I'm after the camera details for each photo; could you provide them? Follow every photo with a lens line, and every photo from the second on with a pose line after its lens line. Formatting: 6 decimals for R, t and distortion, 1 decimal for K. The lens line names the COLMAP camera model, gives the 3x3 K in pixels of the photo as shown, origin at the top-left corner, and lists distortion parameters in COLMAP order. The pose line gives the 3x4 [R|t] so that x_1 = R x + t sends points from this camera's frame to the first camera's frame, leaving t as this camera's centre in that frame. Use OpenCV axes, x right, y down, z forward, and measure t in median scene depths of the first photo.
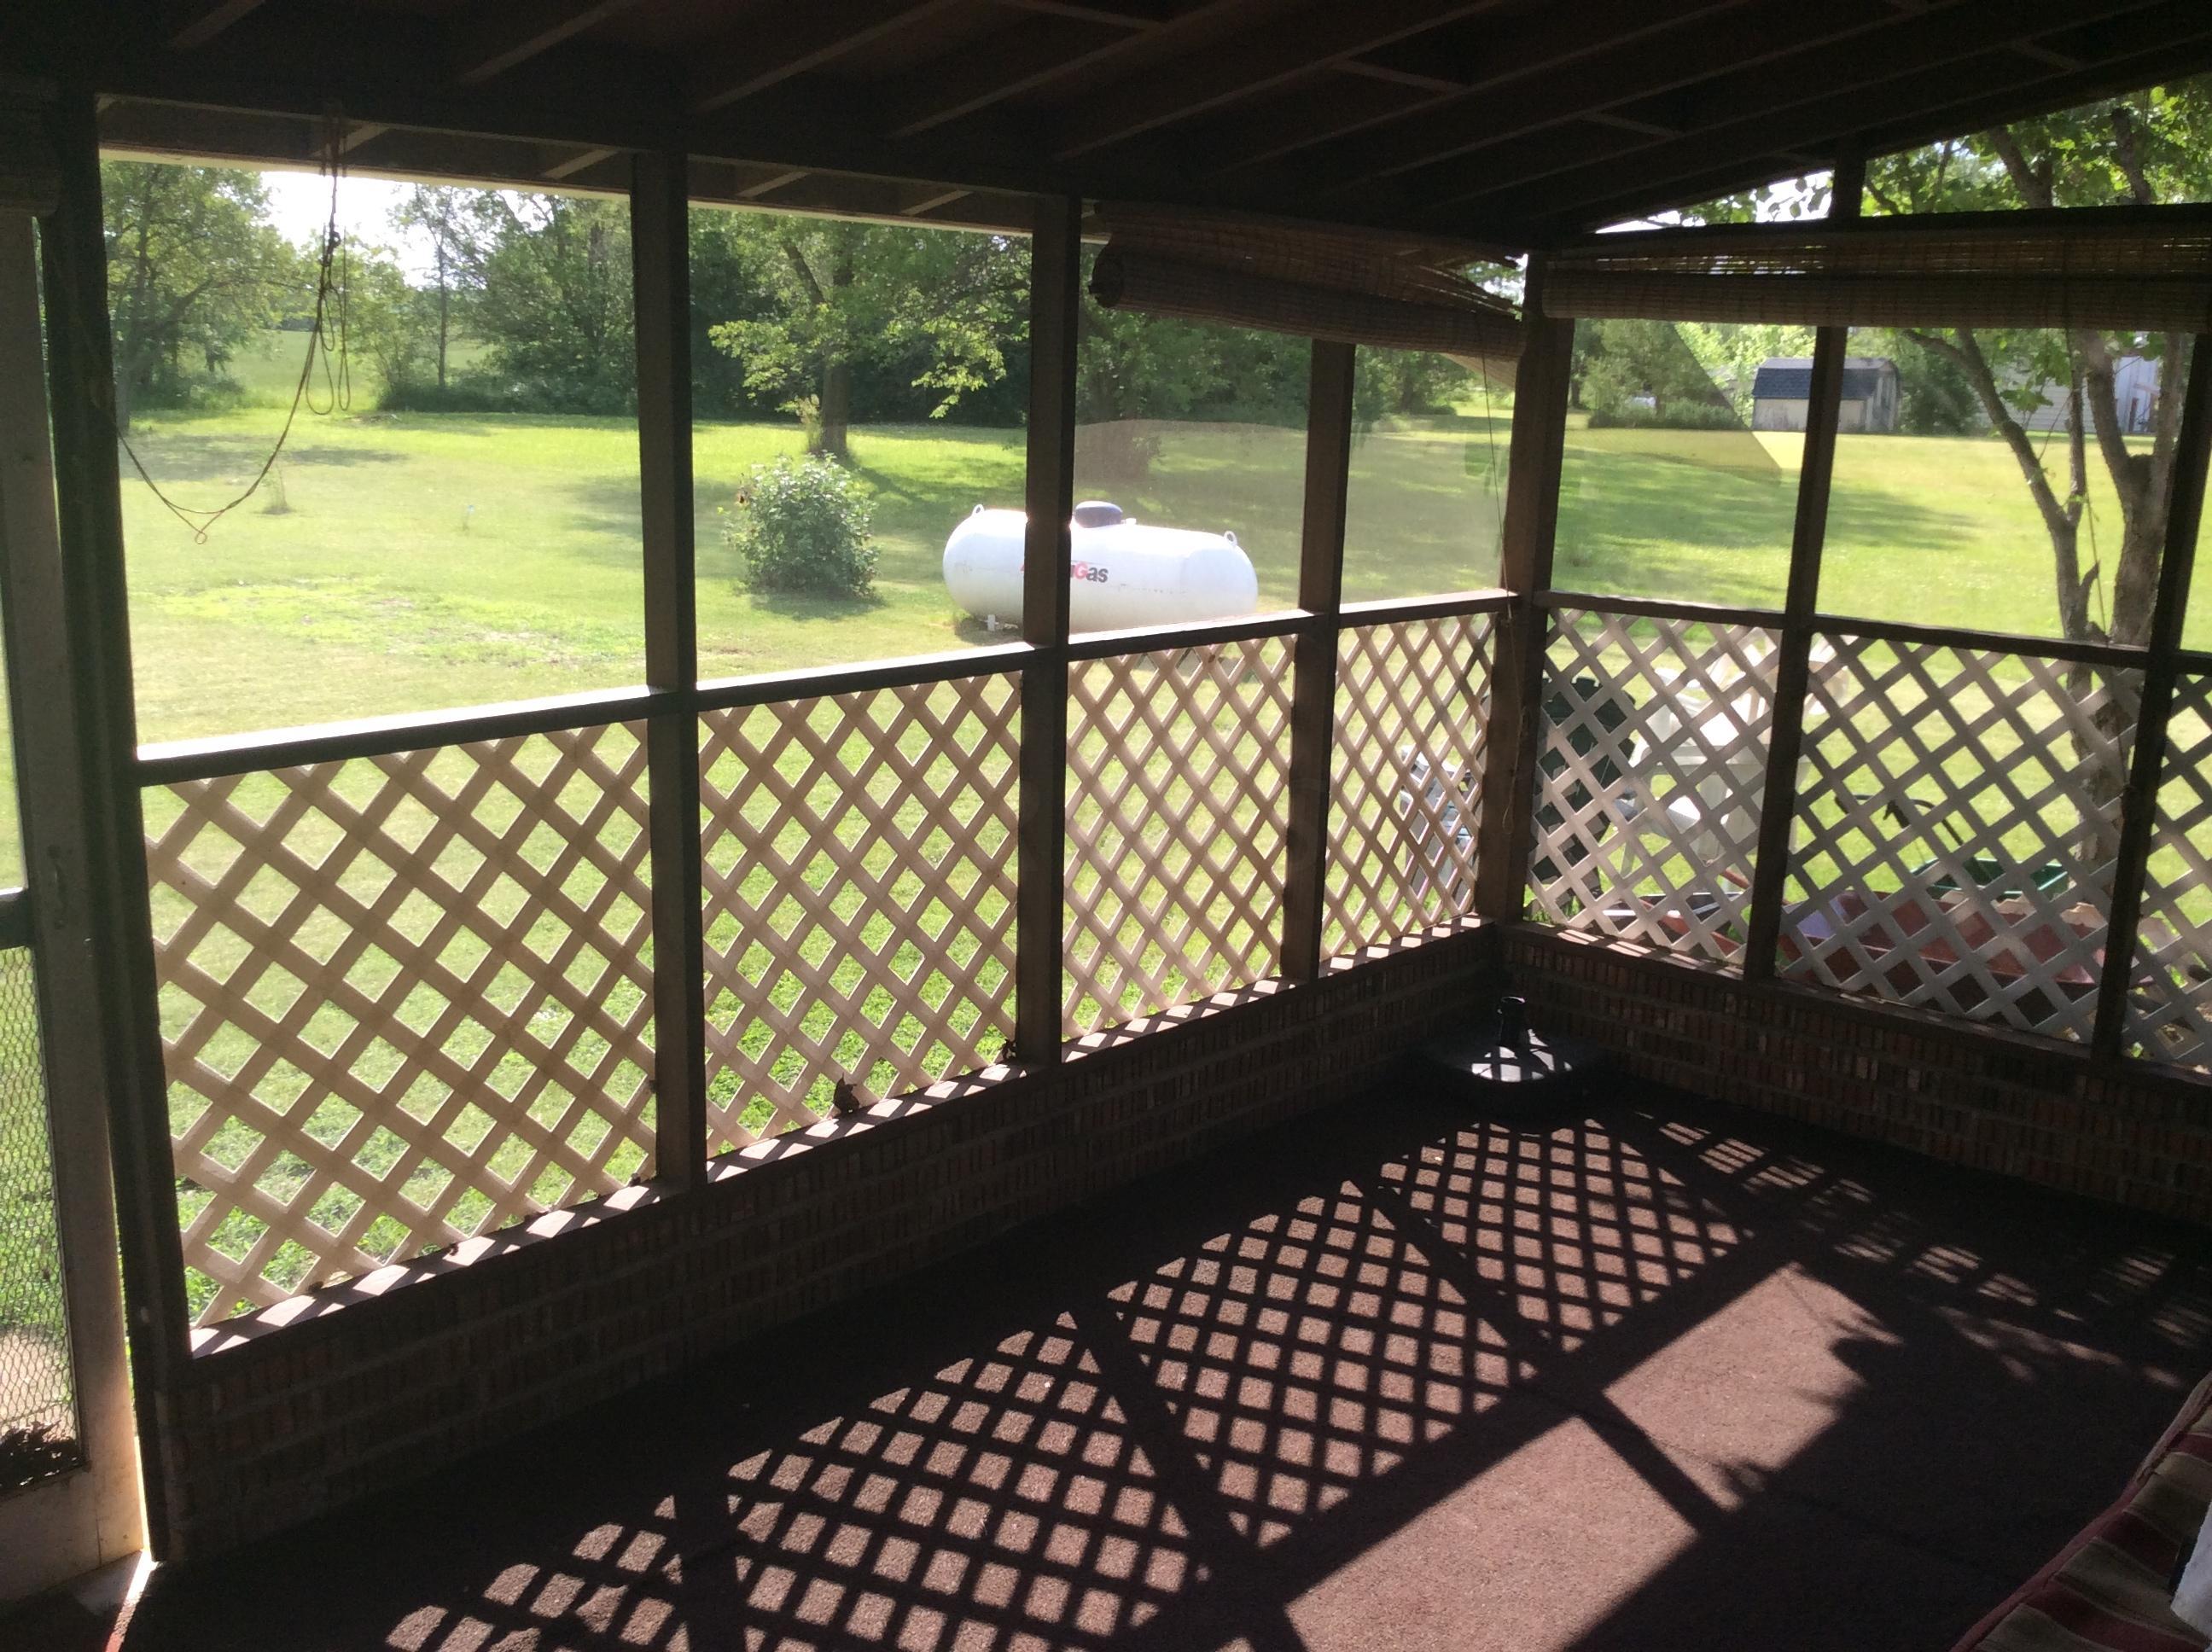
lens RADIAL K [[2032.4, 0, 1094.0], [0, 2032.4, 820.1], [0, 0, 1]] dist [0.025100, 0.000000]
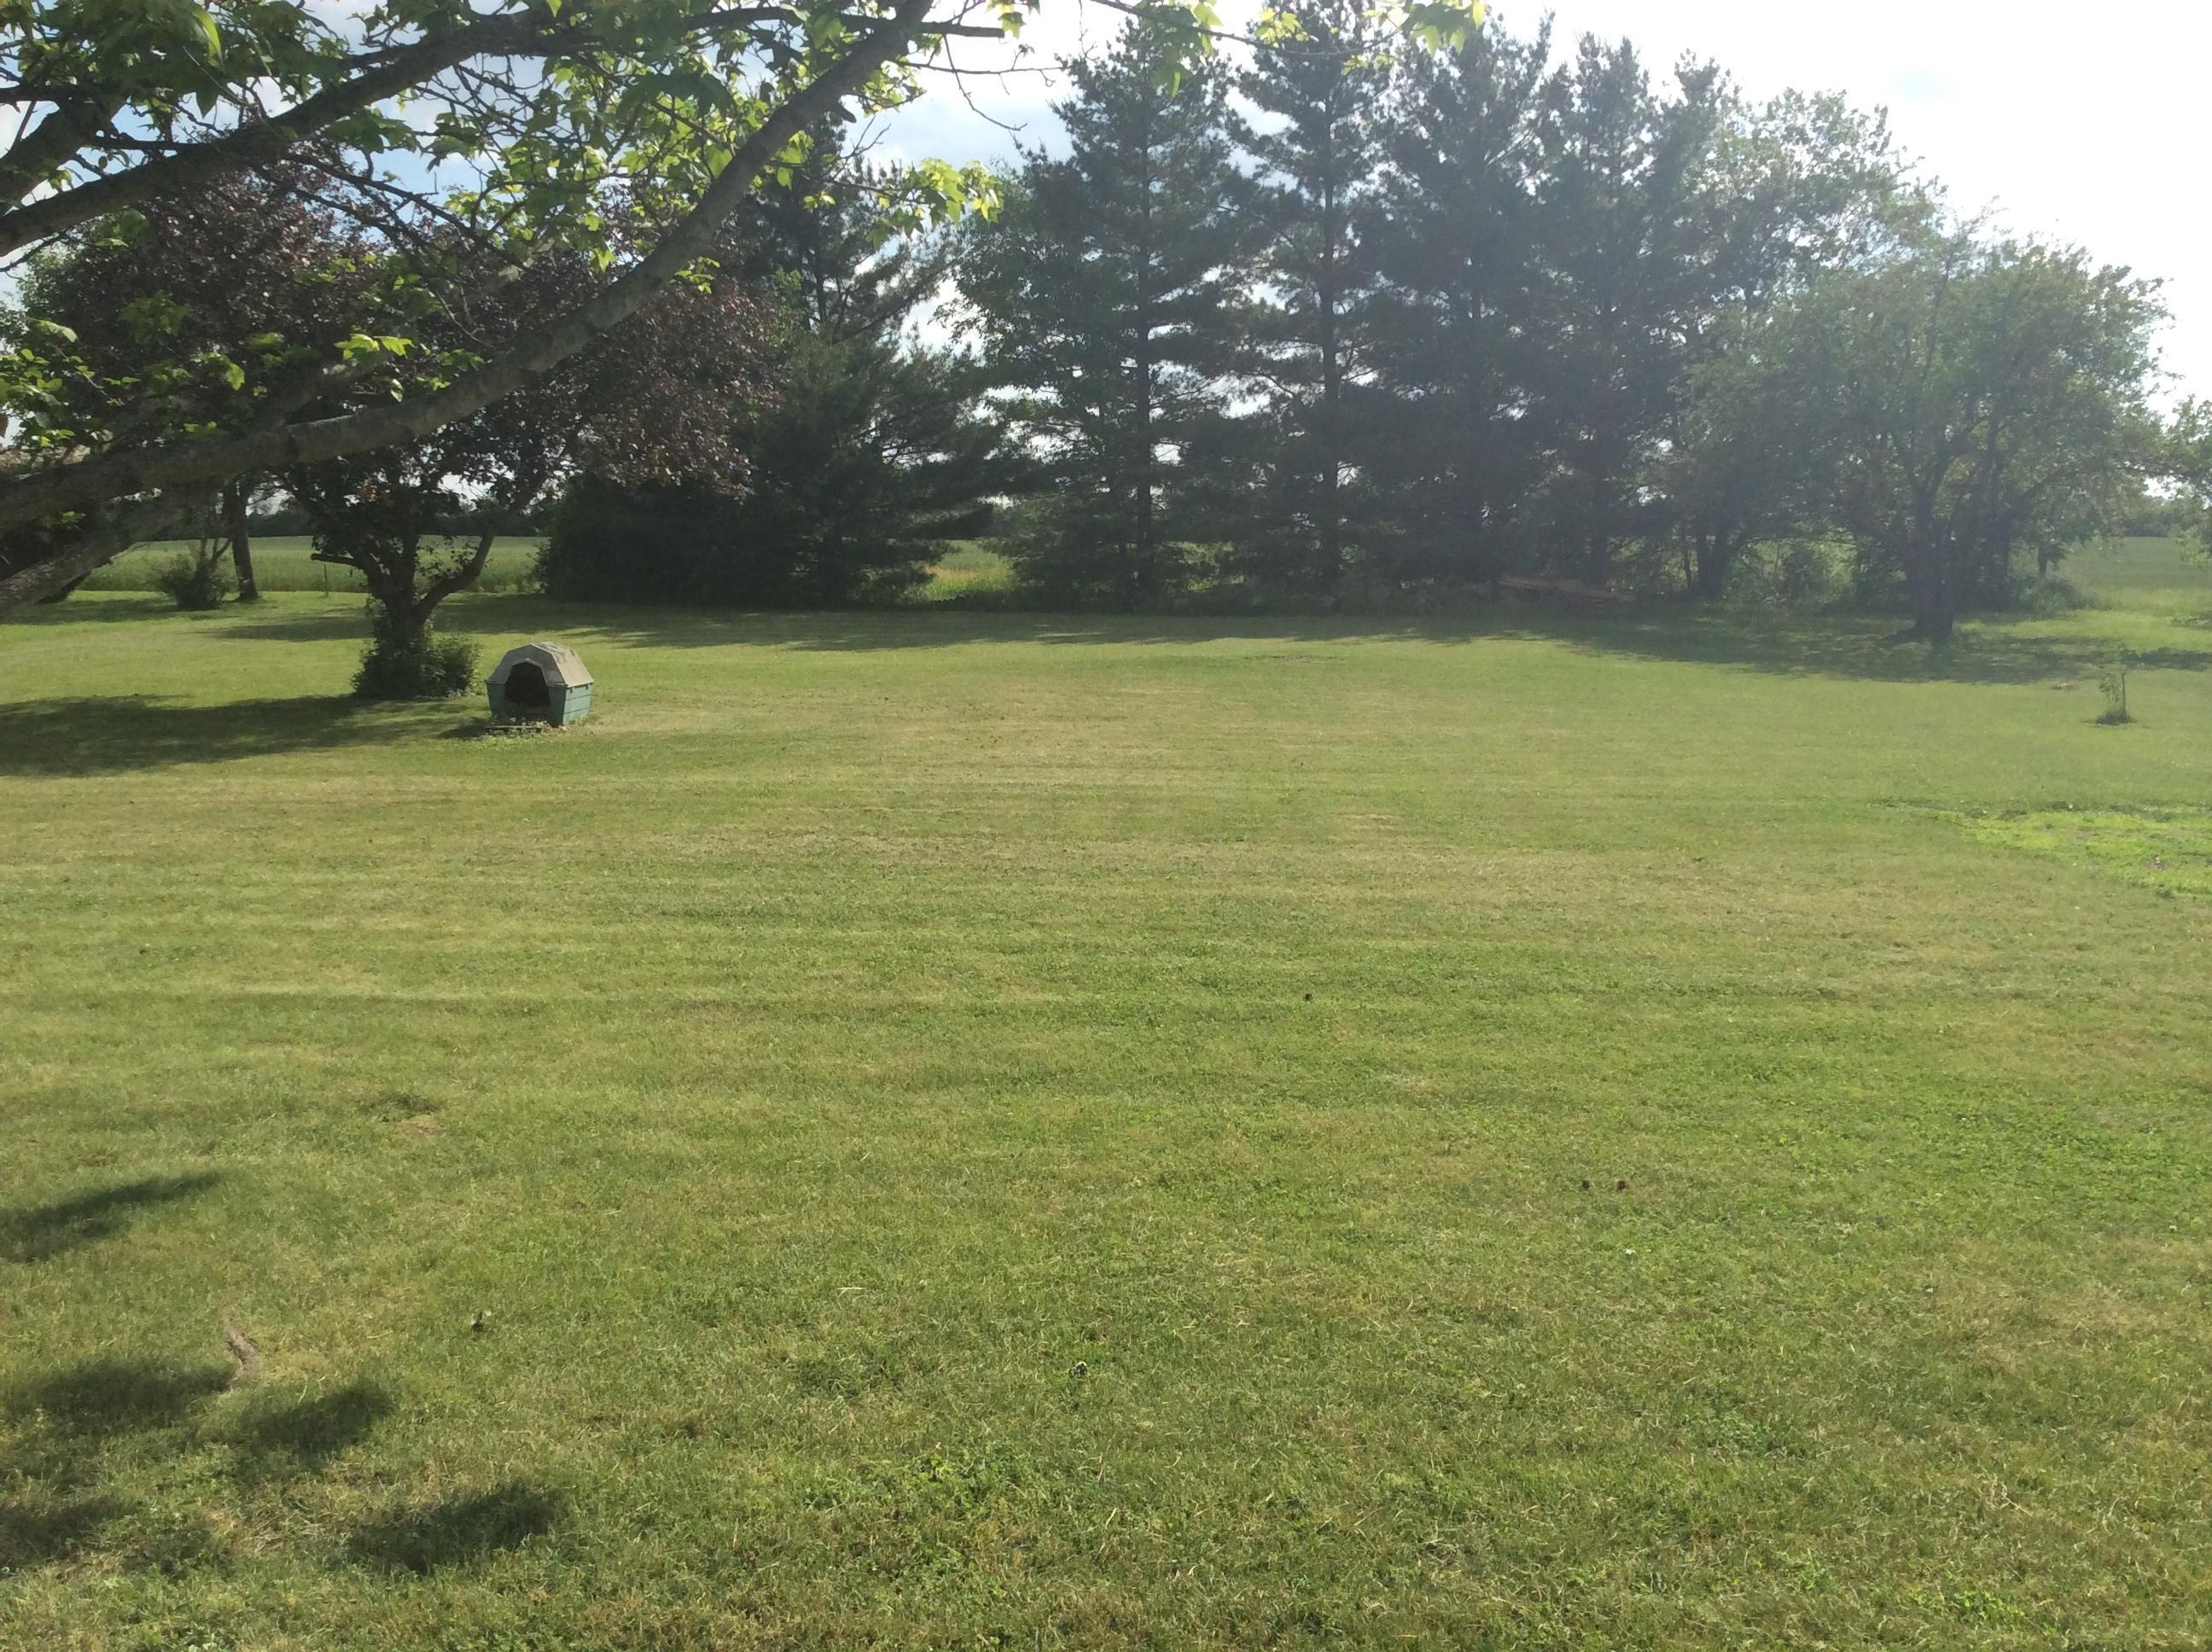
lens RADIAL K [[2032.4, 0, 1100.7], [0, 2032.4, 816.0], [0, 0, 1]] dist [0.025100, 0.000000]
pose [[0.678867, 0.062588, -0.731589, -0.053588], [-0.136441, 0.989760, -0.041934, -0.016703], [0.721473, 0.128287, 0.680455, 0.105746]]
